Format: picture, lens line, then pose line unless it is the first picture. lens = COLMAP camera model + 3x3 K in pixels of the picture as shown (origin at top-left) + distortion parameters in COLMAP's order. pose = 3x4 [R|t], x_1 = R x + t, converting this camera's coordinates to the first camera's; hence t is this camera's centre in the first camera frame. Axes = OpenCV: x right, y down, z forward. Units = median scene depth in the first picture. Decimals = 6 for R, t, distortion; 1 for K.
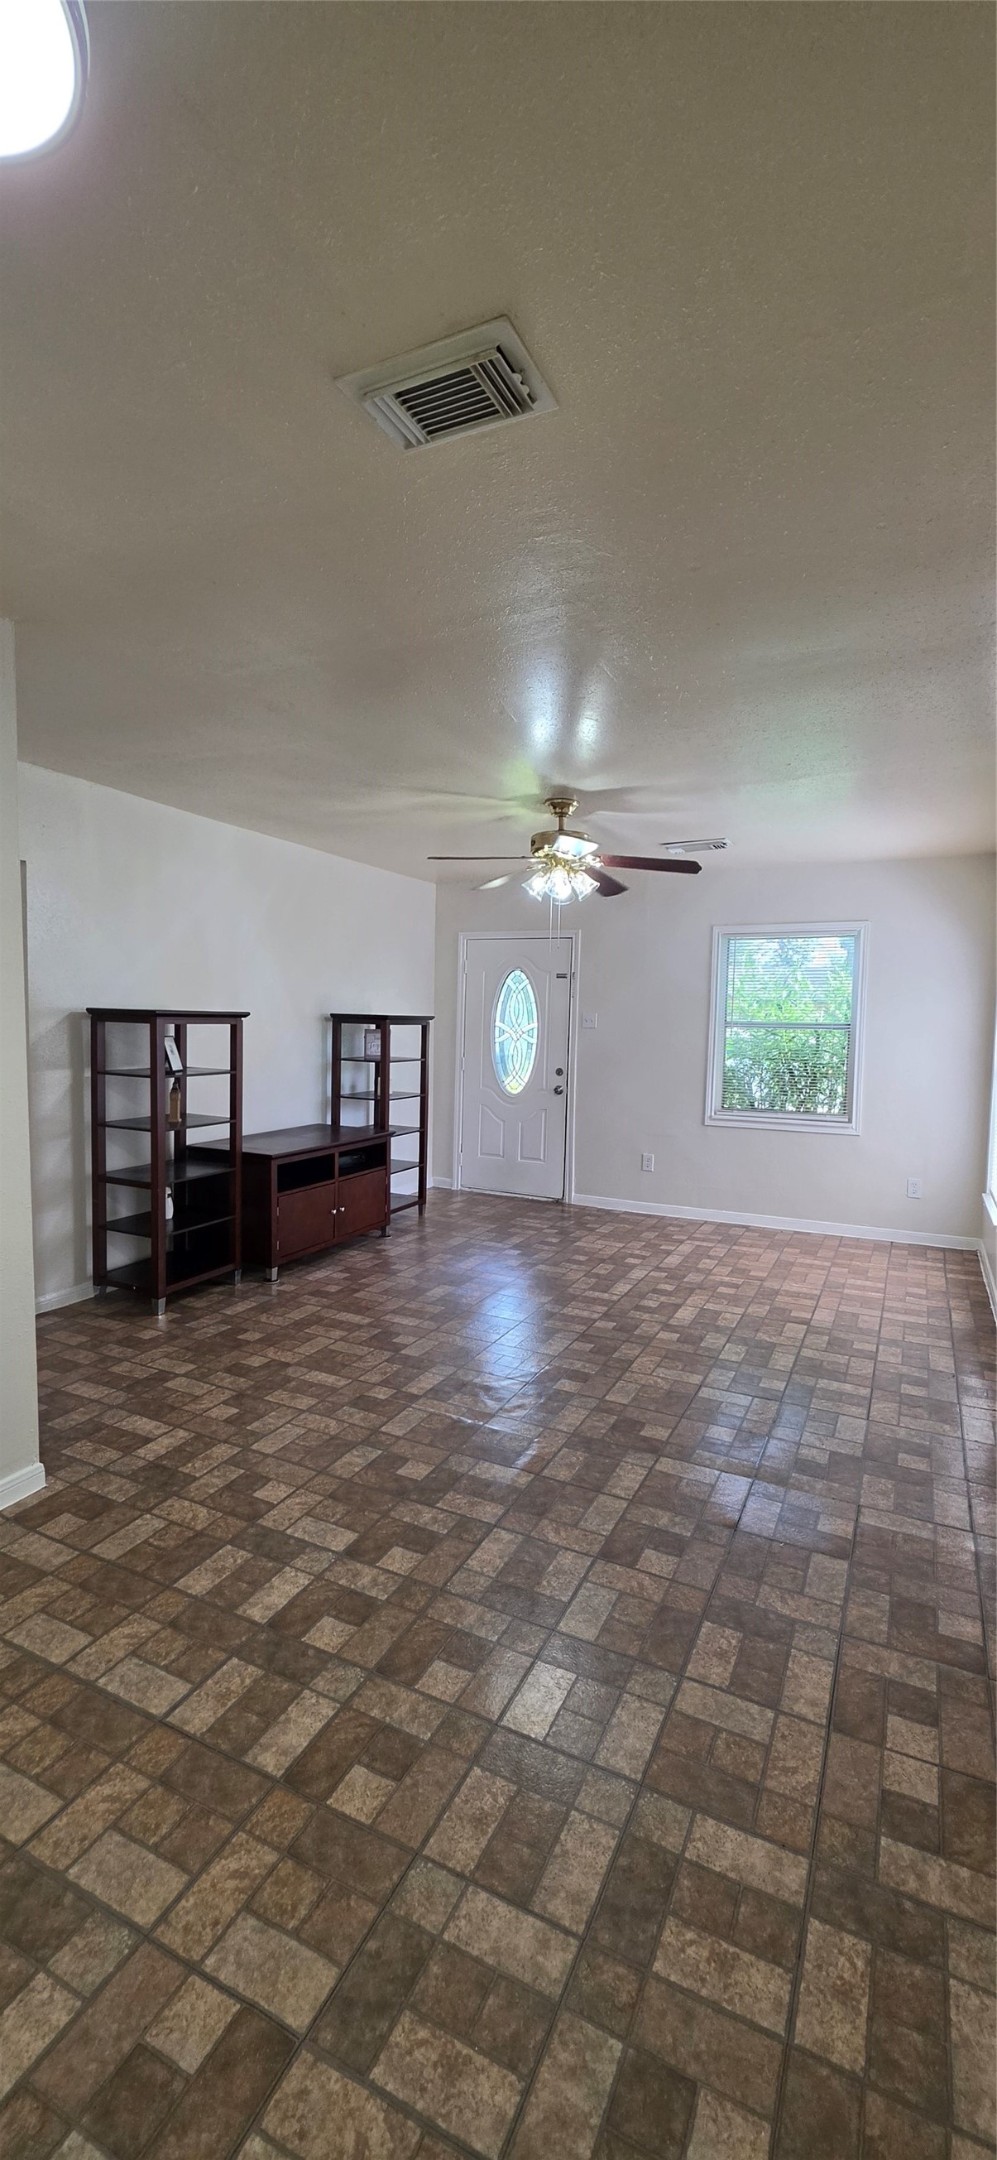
lens RADIAL K [[870.1, 0, 487.7], [0, 870.1, 1080.5], [0, 0, 1]] dist [-0.002879, 0.001414]
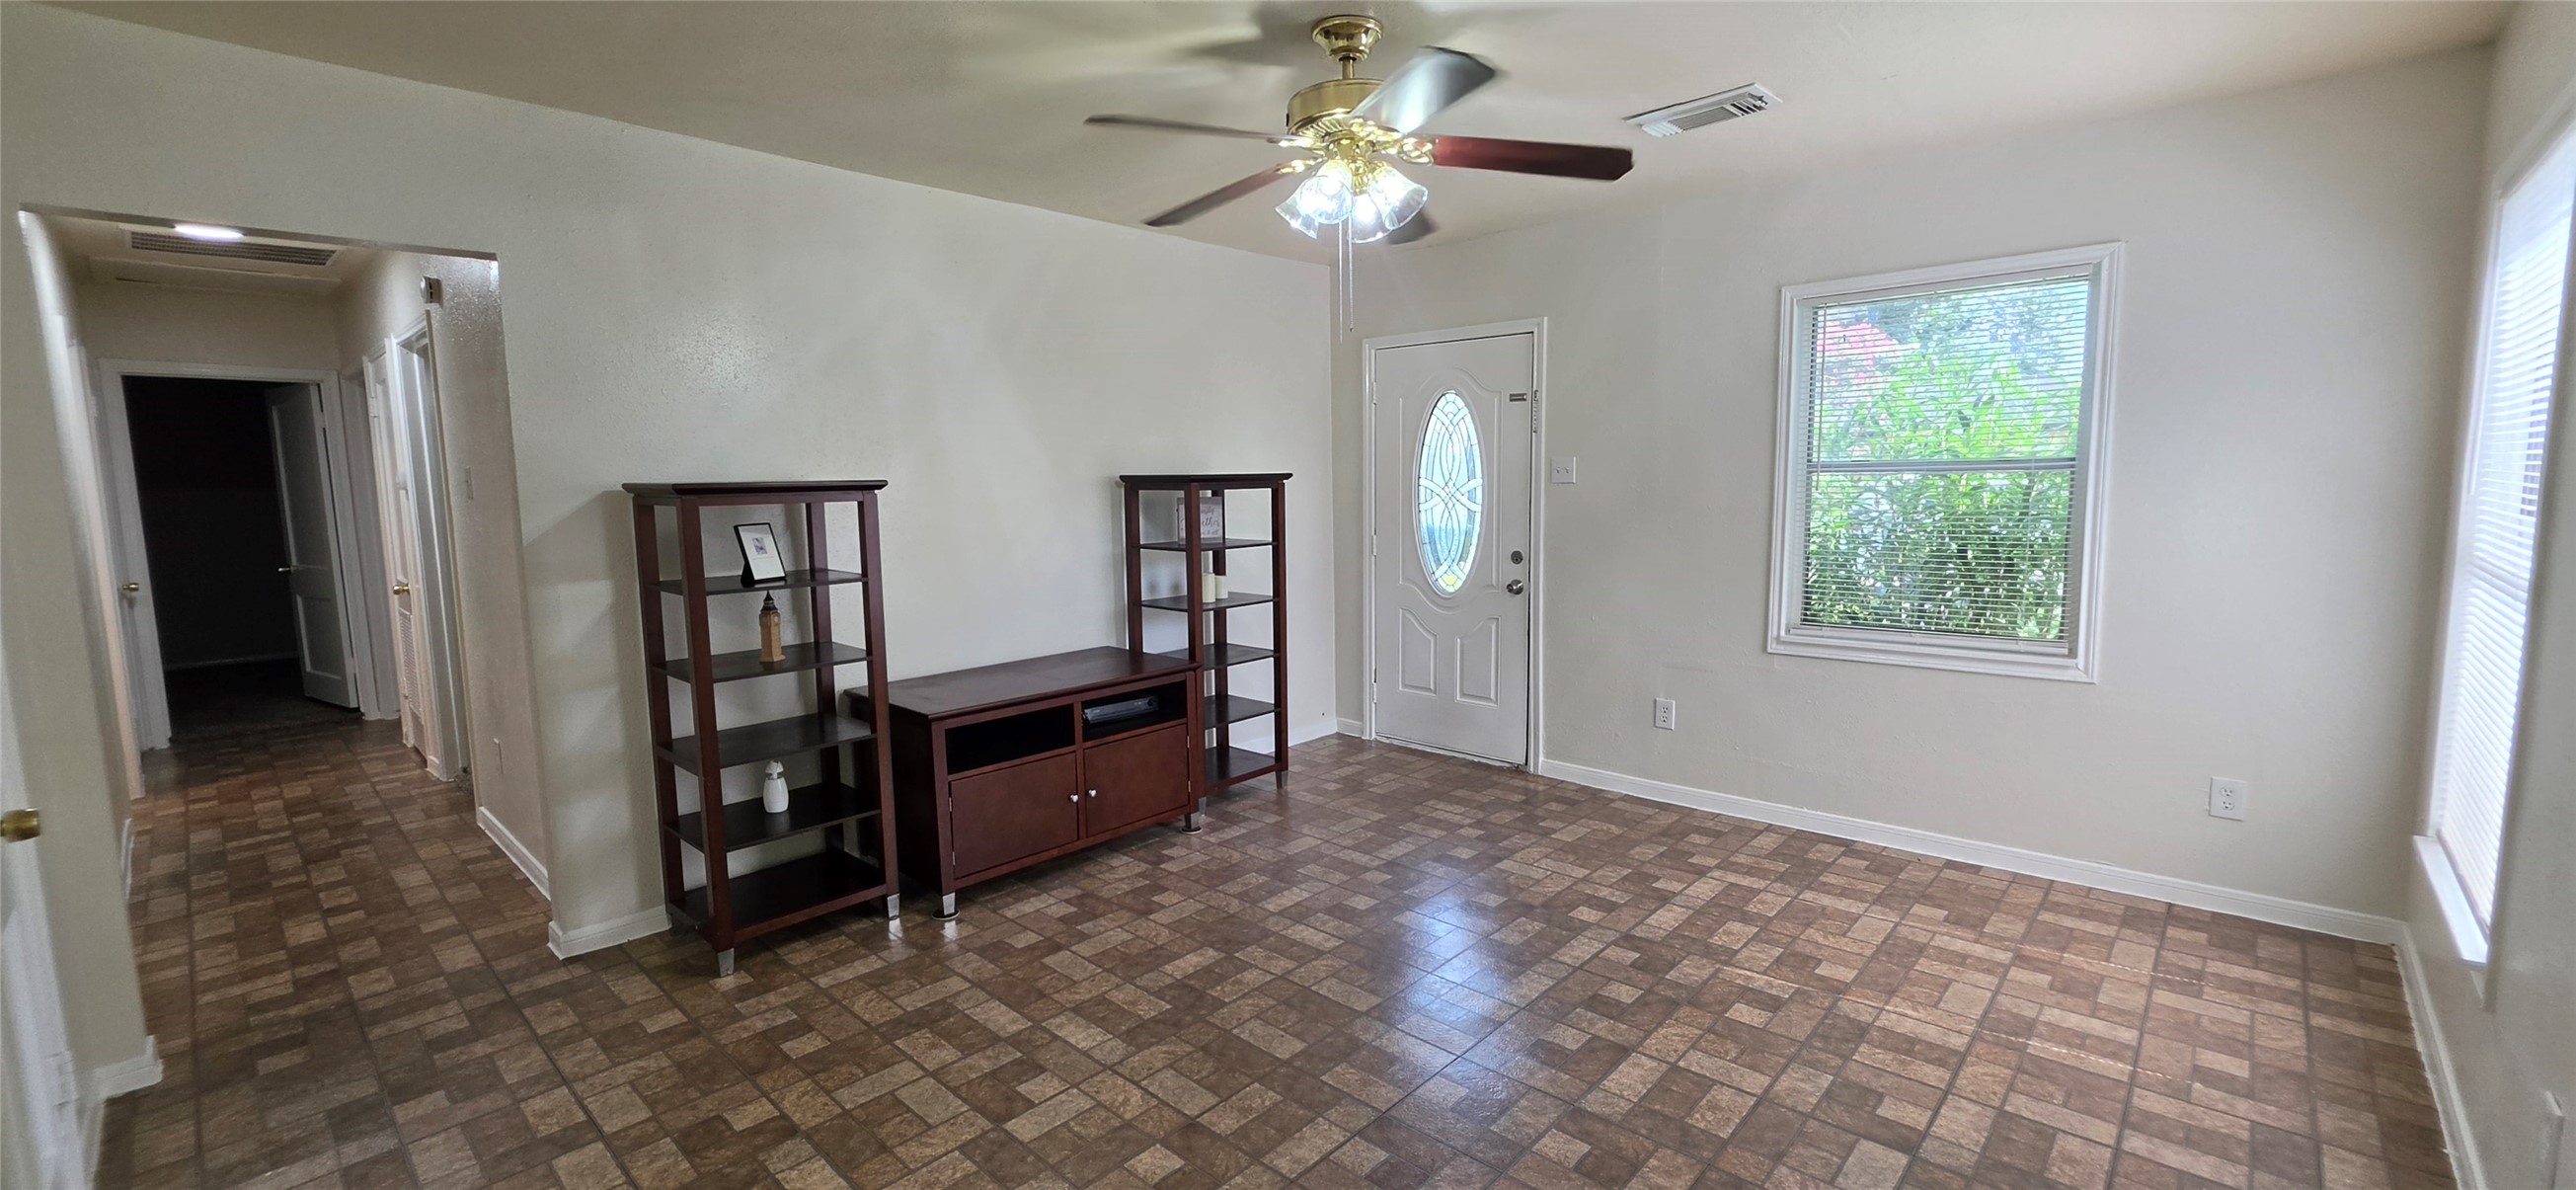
lens RADIAL K [[1037.8, 0, 1264.4], [0, 1037.8, 609.6], [0, 0, 1]] dist [-0.002879, 0.001414]
pose [[0.955093, 0.002570, -0.296295, 0.158593], [0.014398, 0.998379, 0.055071, -0.020398], [0.295956, -0.056864, 0.953507, 0.317408]]
